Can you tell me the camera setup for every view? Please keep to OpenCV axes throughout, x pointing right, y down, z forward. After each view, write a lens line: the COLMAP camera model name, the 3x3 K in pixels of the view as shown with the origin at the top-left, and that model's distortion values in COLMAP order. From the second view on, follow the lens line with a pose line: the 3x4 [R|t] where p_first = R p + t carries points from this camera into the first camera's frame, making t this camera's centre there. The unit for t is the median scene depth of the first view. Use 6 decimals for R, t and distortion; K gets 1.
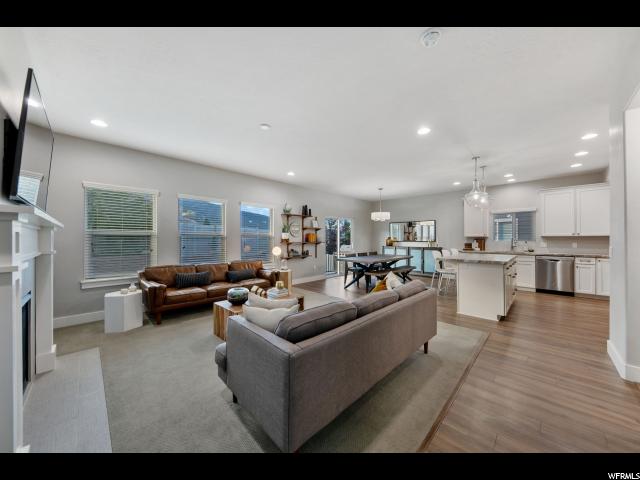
lens RADIAL K [[230.6, 0, 320.0], [0, 230.6, 240.0], [0, 0, 1]] dist [0.000209, 0.000003]
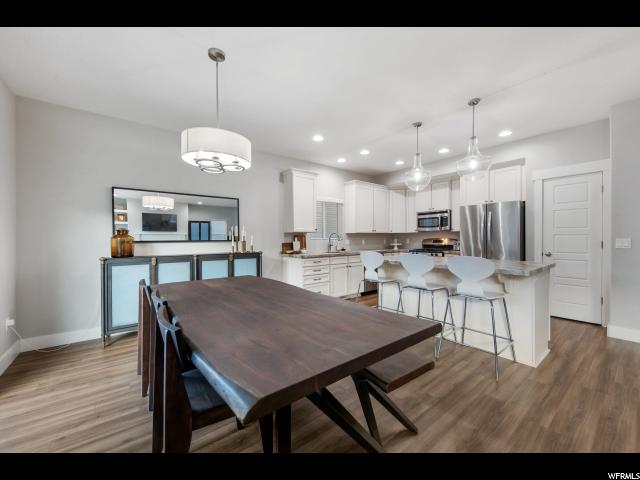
lens RADIAL K [[253.6, 0, 320.0], [0, 253.6, 240.0], [0, 0, 1]] dist [-0.000382, -0.000482]
pose [[0.131556, -0.012422, 0.991231, -0.029676], [0.007008, 0.999908, 0.011600, -0.000022], [-0.991284, 0.005420, 0.131631, 0.905591]]
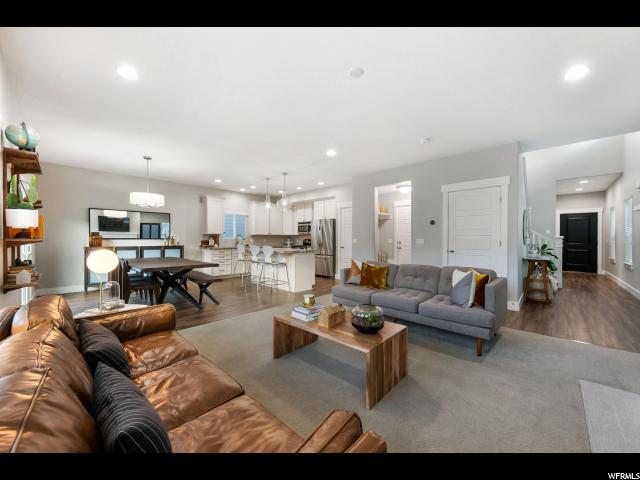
lens RADIAL K [[241.6, 0, 320.0], [0, 241.6, 240.0], [0, 0, 1]] dist [0.000061, -0.000046]
pose [[-0.020174, -0.009406, 0.999752, -0.463631], [-0.002300, 0.999954, 0.009361, 0.002015], [-0.999794, -0.002110, -0.020195, 0.572045]]
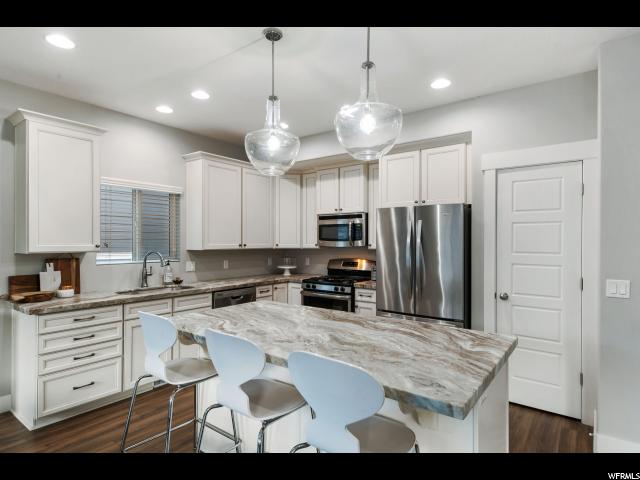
lens RADIAL K [[358.5, 0, 320.0], [0, 358.5, 240.0], [0, 0, 1]] dist [0.015376, 0.000608]
pose [[-0.128005, 0.001075, 0.991773, 0.172515], [-0.003930, 0.999991, -0.001591, -0.032495], [-0.991766, -0.004101, -0.128000, 0.767525]]
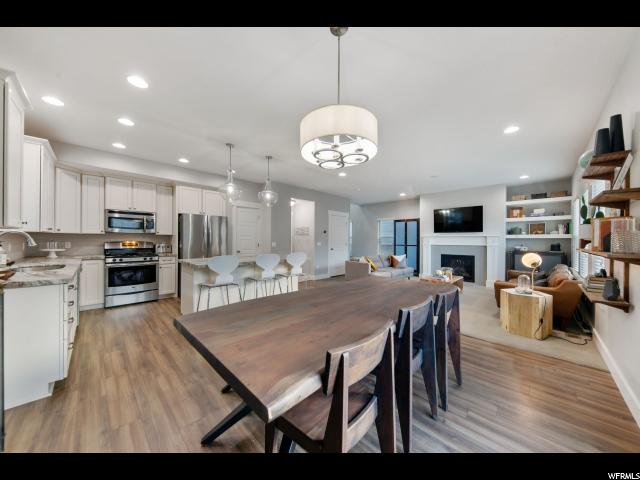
lens RADIAL K [[221.6, 0, 320.0], [0, 221.6, 240.0], [0, 0, 1]] dist [0.000402, -0.000001]
pose [[-0.999945, -0.009562, -0.004342, 0.317734], [-0.009533, 0.999932, -0.006699, 0.001812], [0.004406, -0.006657, -0.999968, 1.332747]]
